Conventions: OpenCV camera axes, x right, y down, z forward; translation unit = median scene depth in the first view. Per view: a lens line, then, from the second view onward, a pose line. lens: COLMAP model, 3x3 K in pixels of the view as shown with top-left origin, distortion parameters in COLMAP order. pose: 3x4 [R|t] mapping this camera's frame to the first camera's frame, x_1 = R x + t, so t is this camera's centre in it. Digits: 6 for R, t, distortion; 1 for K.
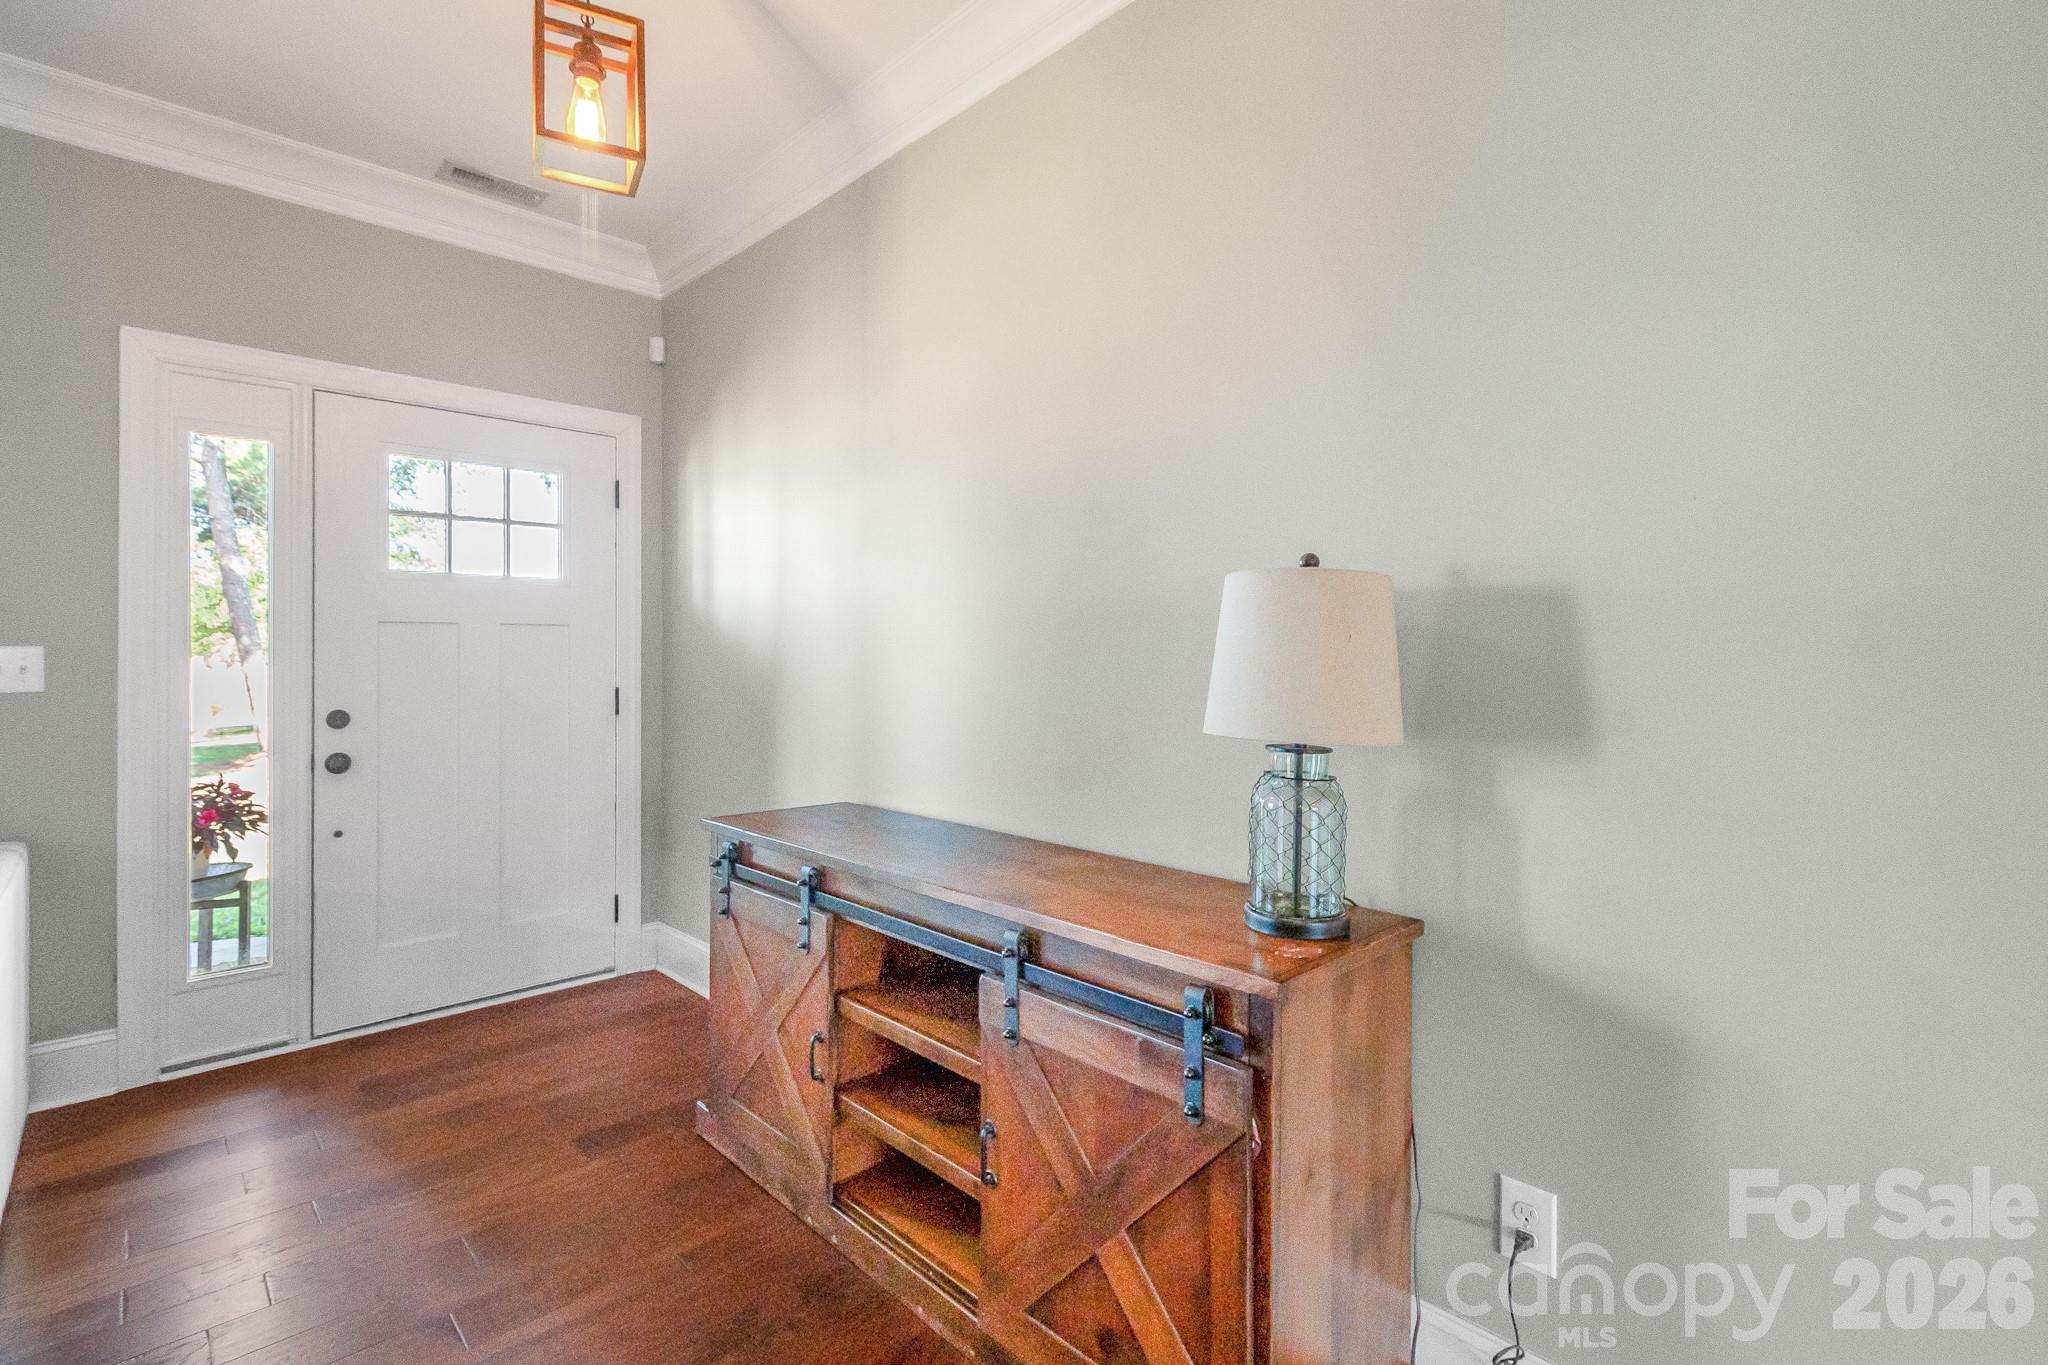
lens RADIAL K [[953.5, 0, 1023.7], [0, 953.5, 653.7], [0, 0, 1]] dist [-0.000871, -0.000327]
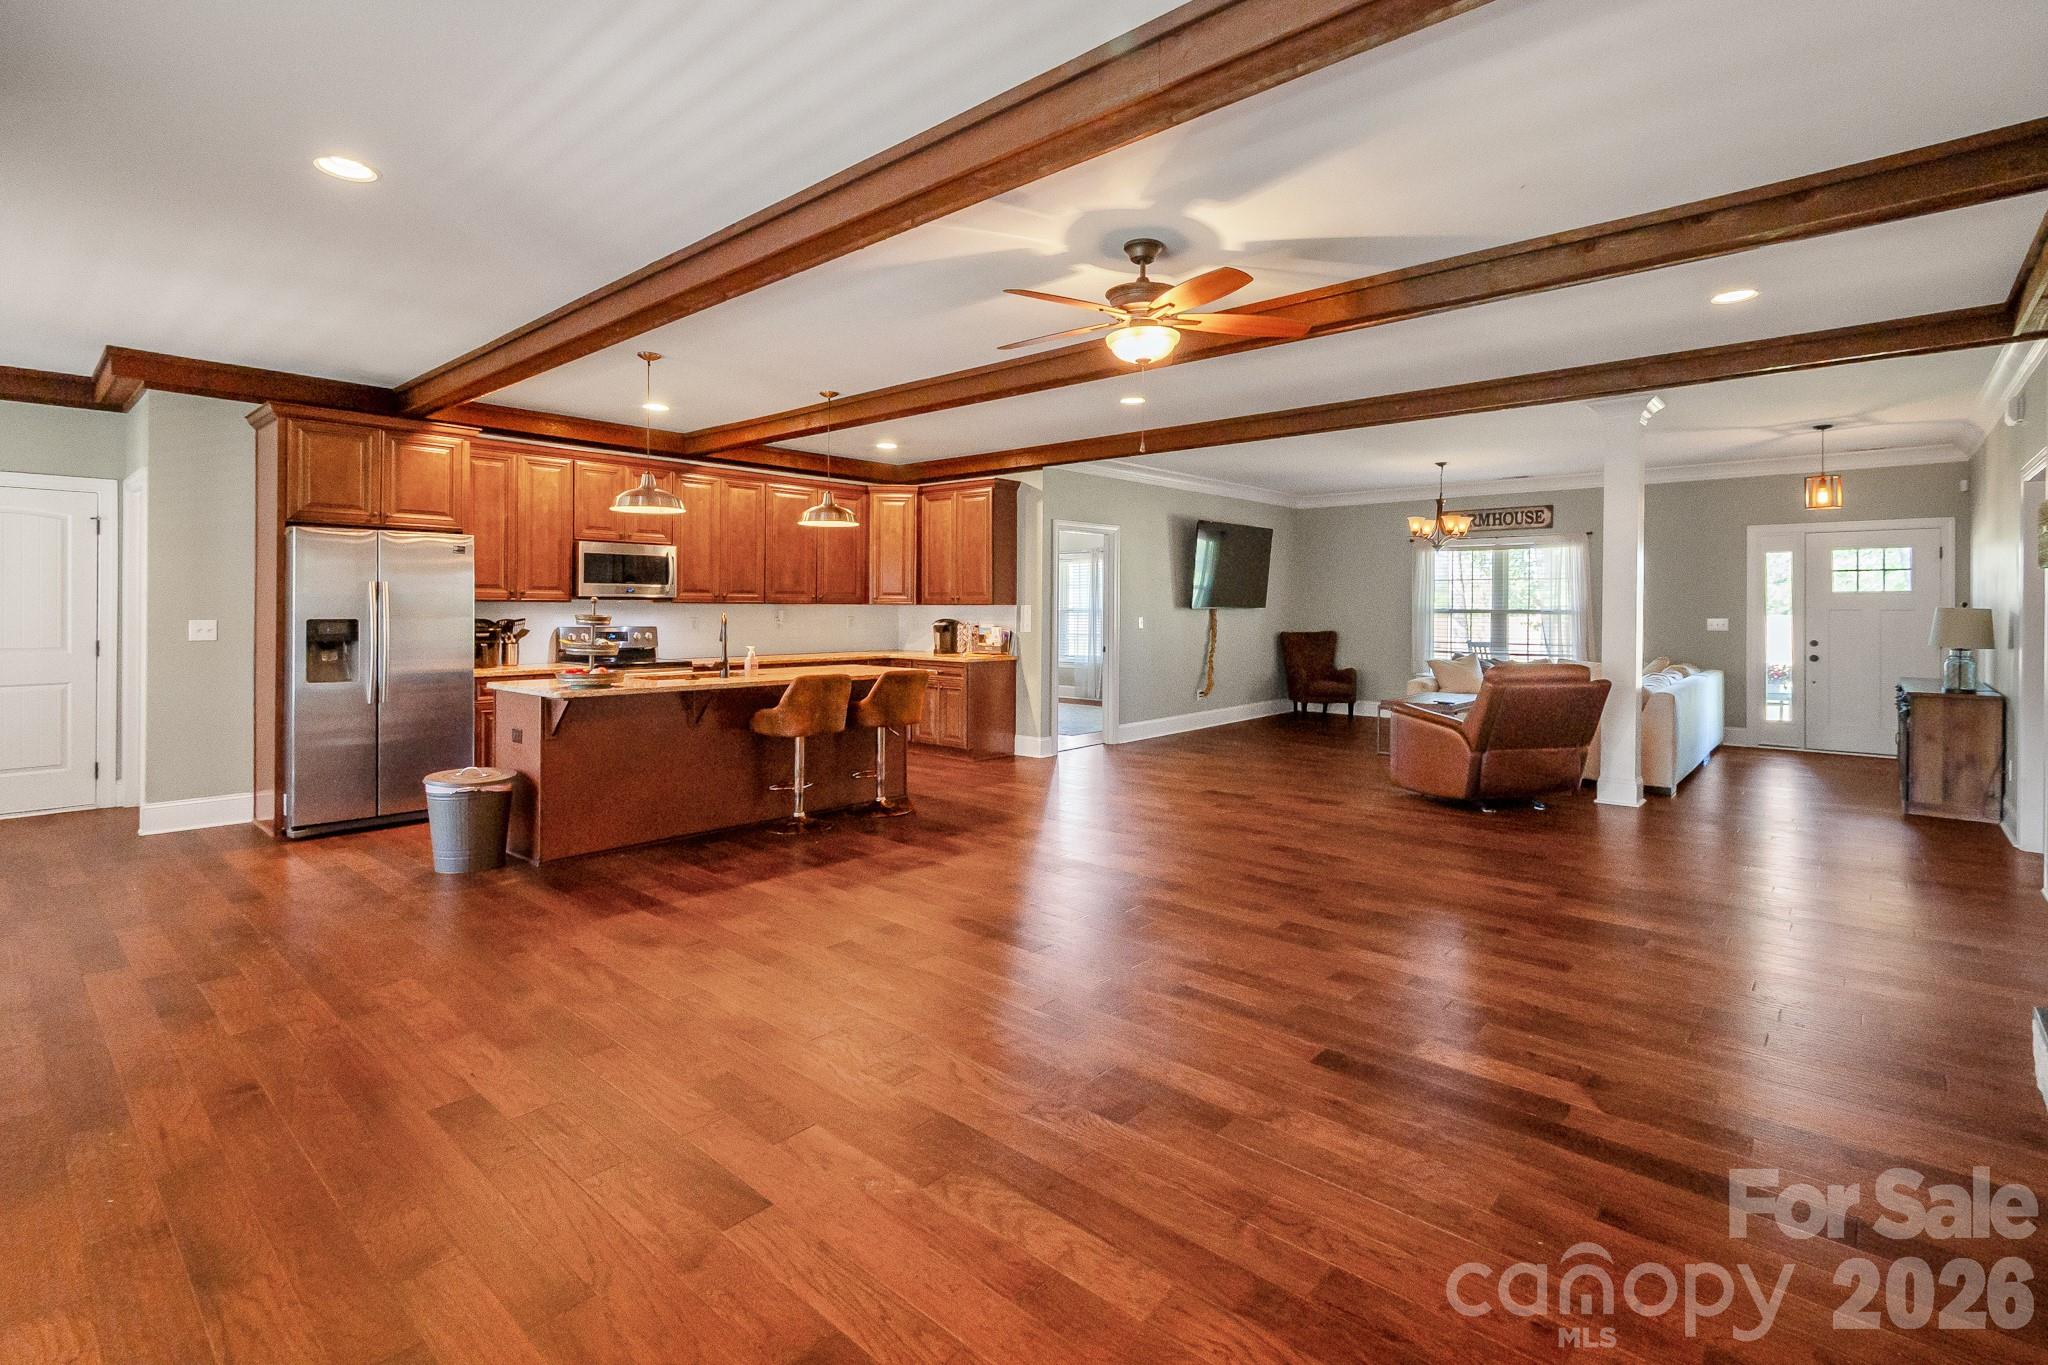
lens RADIAL K [[925.0, 0, 1058.9], [0, 925.0, 604.9], [0, 0, 1]] dist [-0.000366, -0.000203]
pose [[0.120067, -0.004977, -0.992753, 2.066332], [-0.001019, 0.999986, -0.005136, -0.036695], [0.992765, 0.001629, 0.120060, -1.866793]]
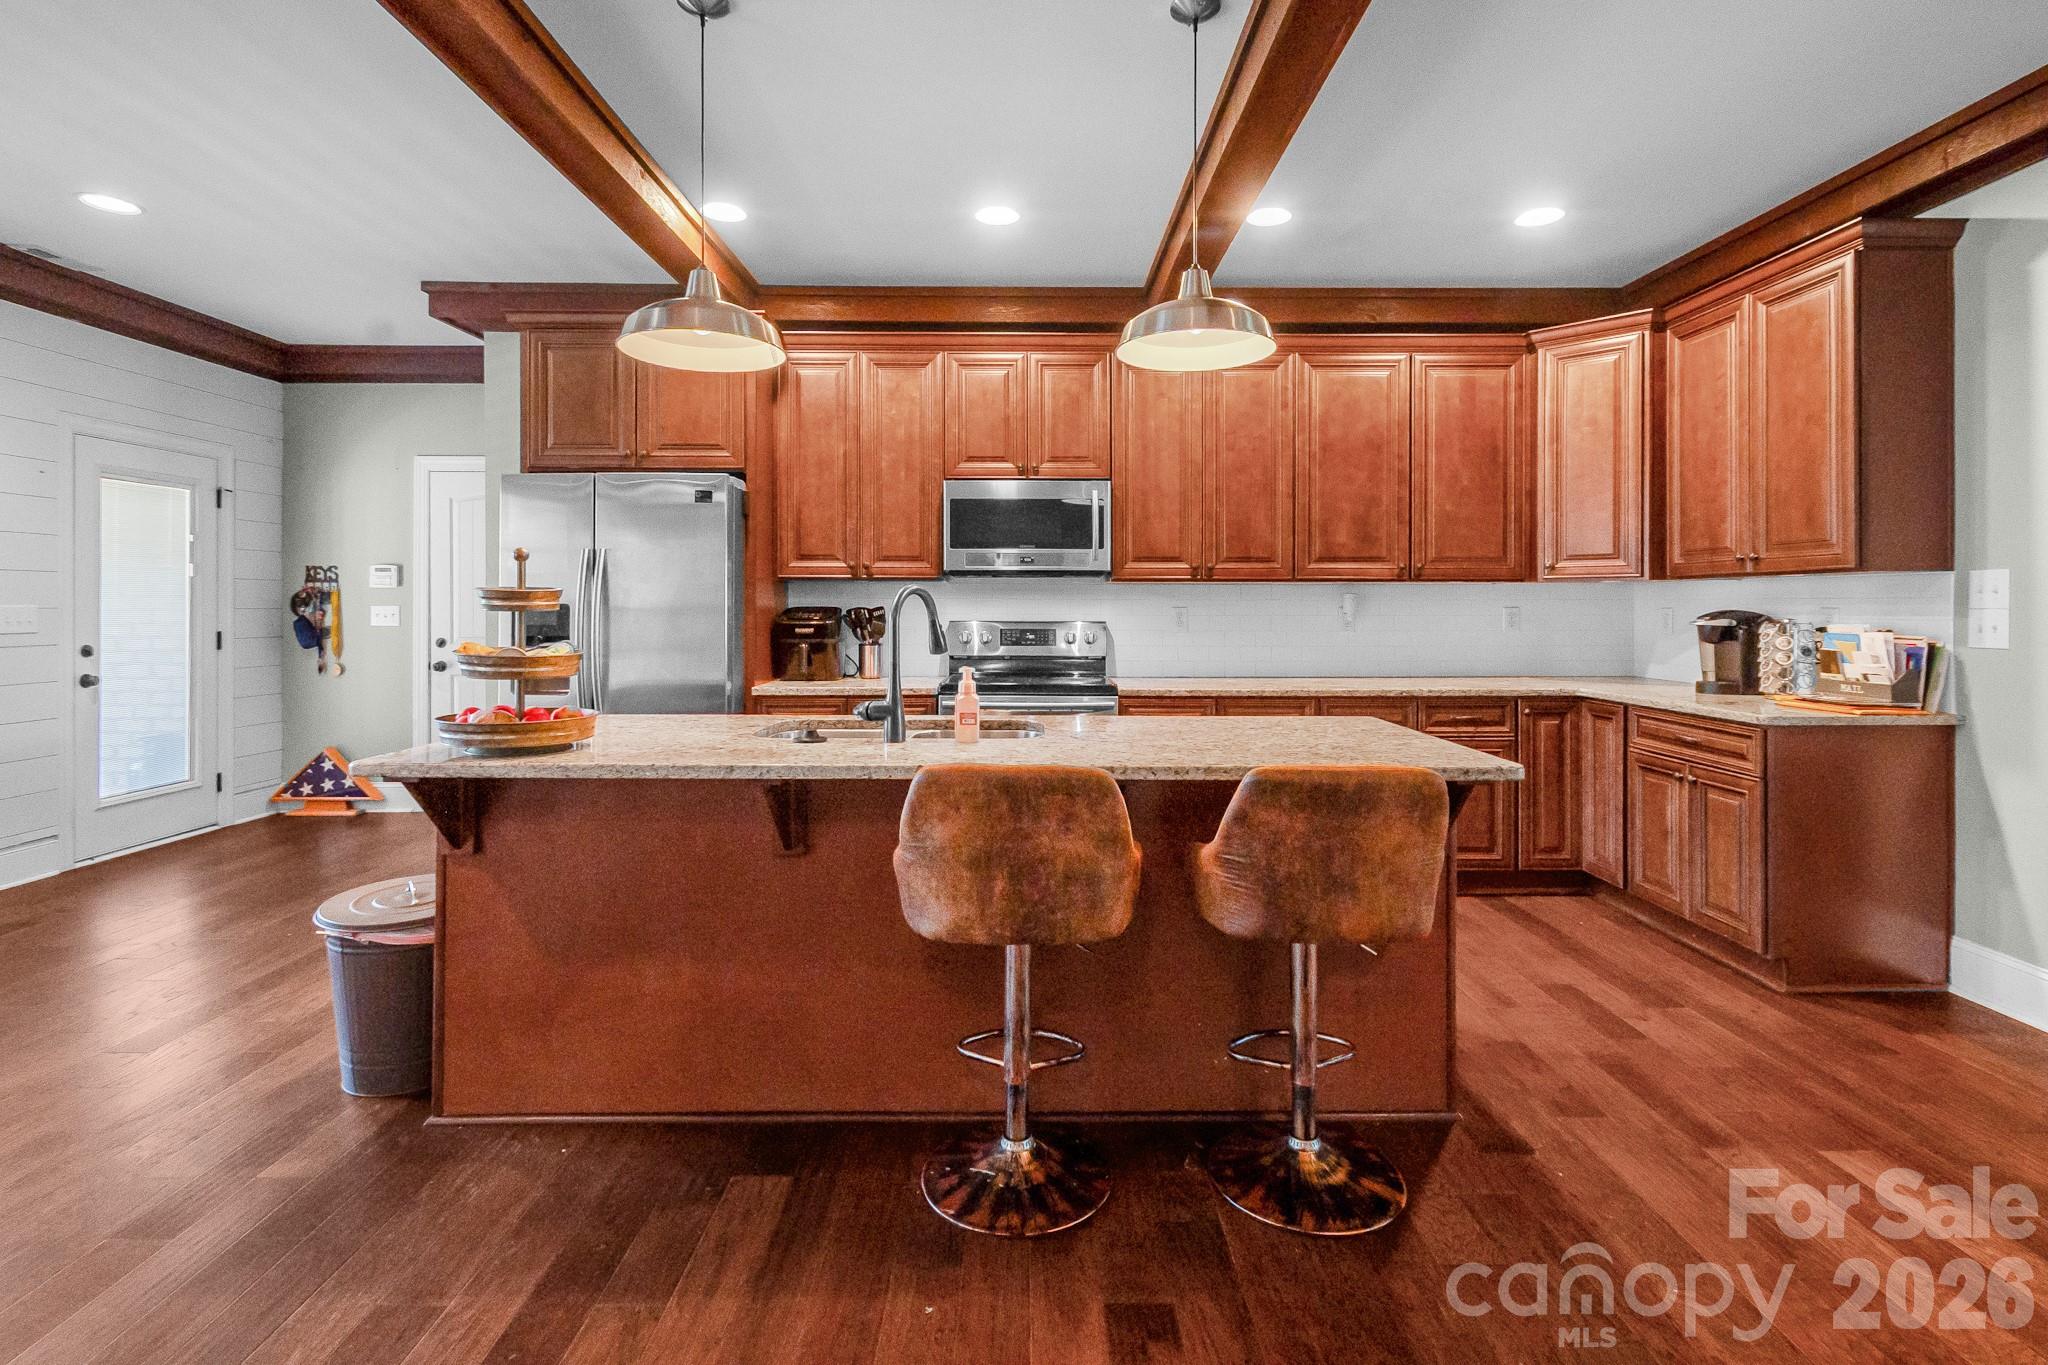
lens RADIAL K [[964.5, 0, 1037.6], [0, 964.5, 603.7], [0, 0, 1]] dist [0.001926, 0.000329]
pose [[-0.676479, -0.003542, -0.736454, 0.595882], [0.001105, 0.999982, -0.005824, -0.008479], [0.736462, -0.004754, -0.676463, -1.667435]]
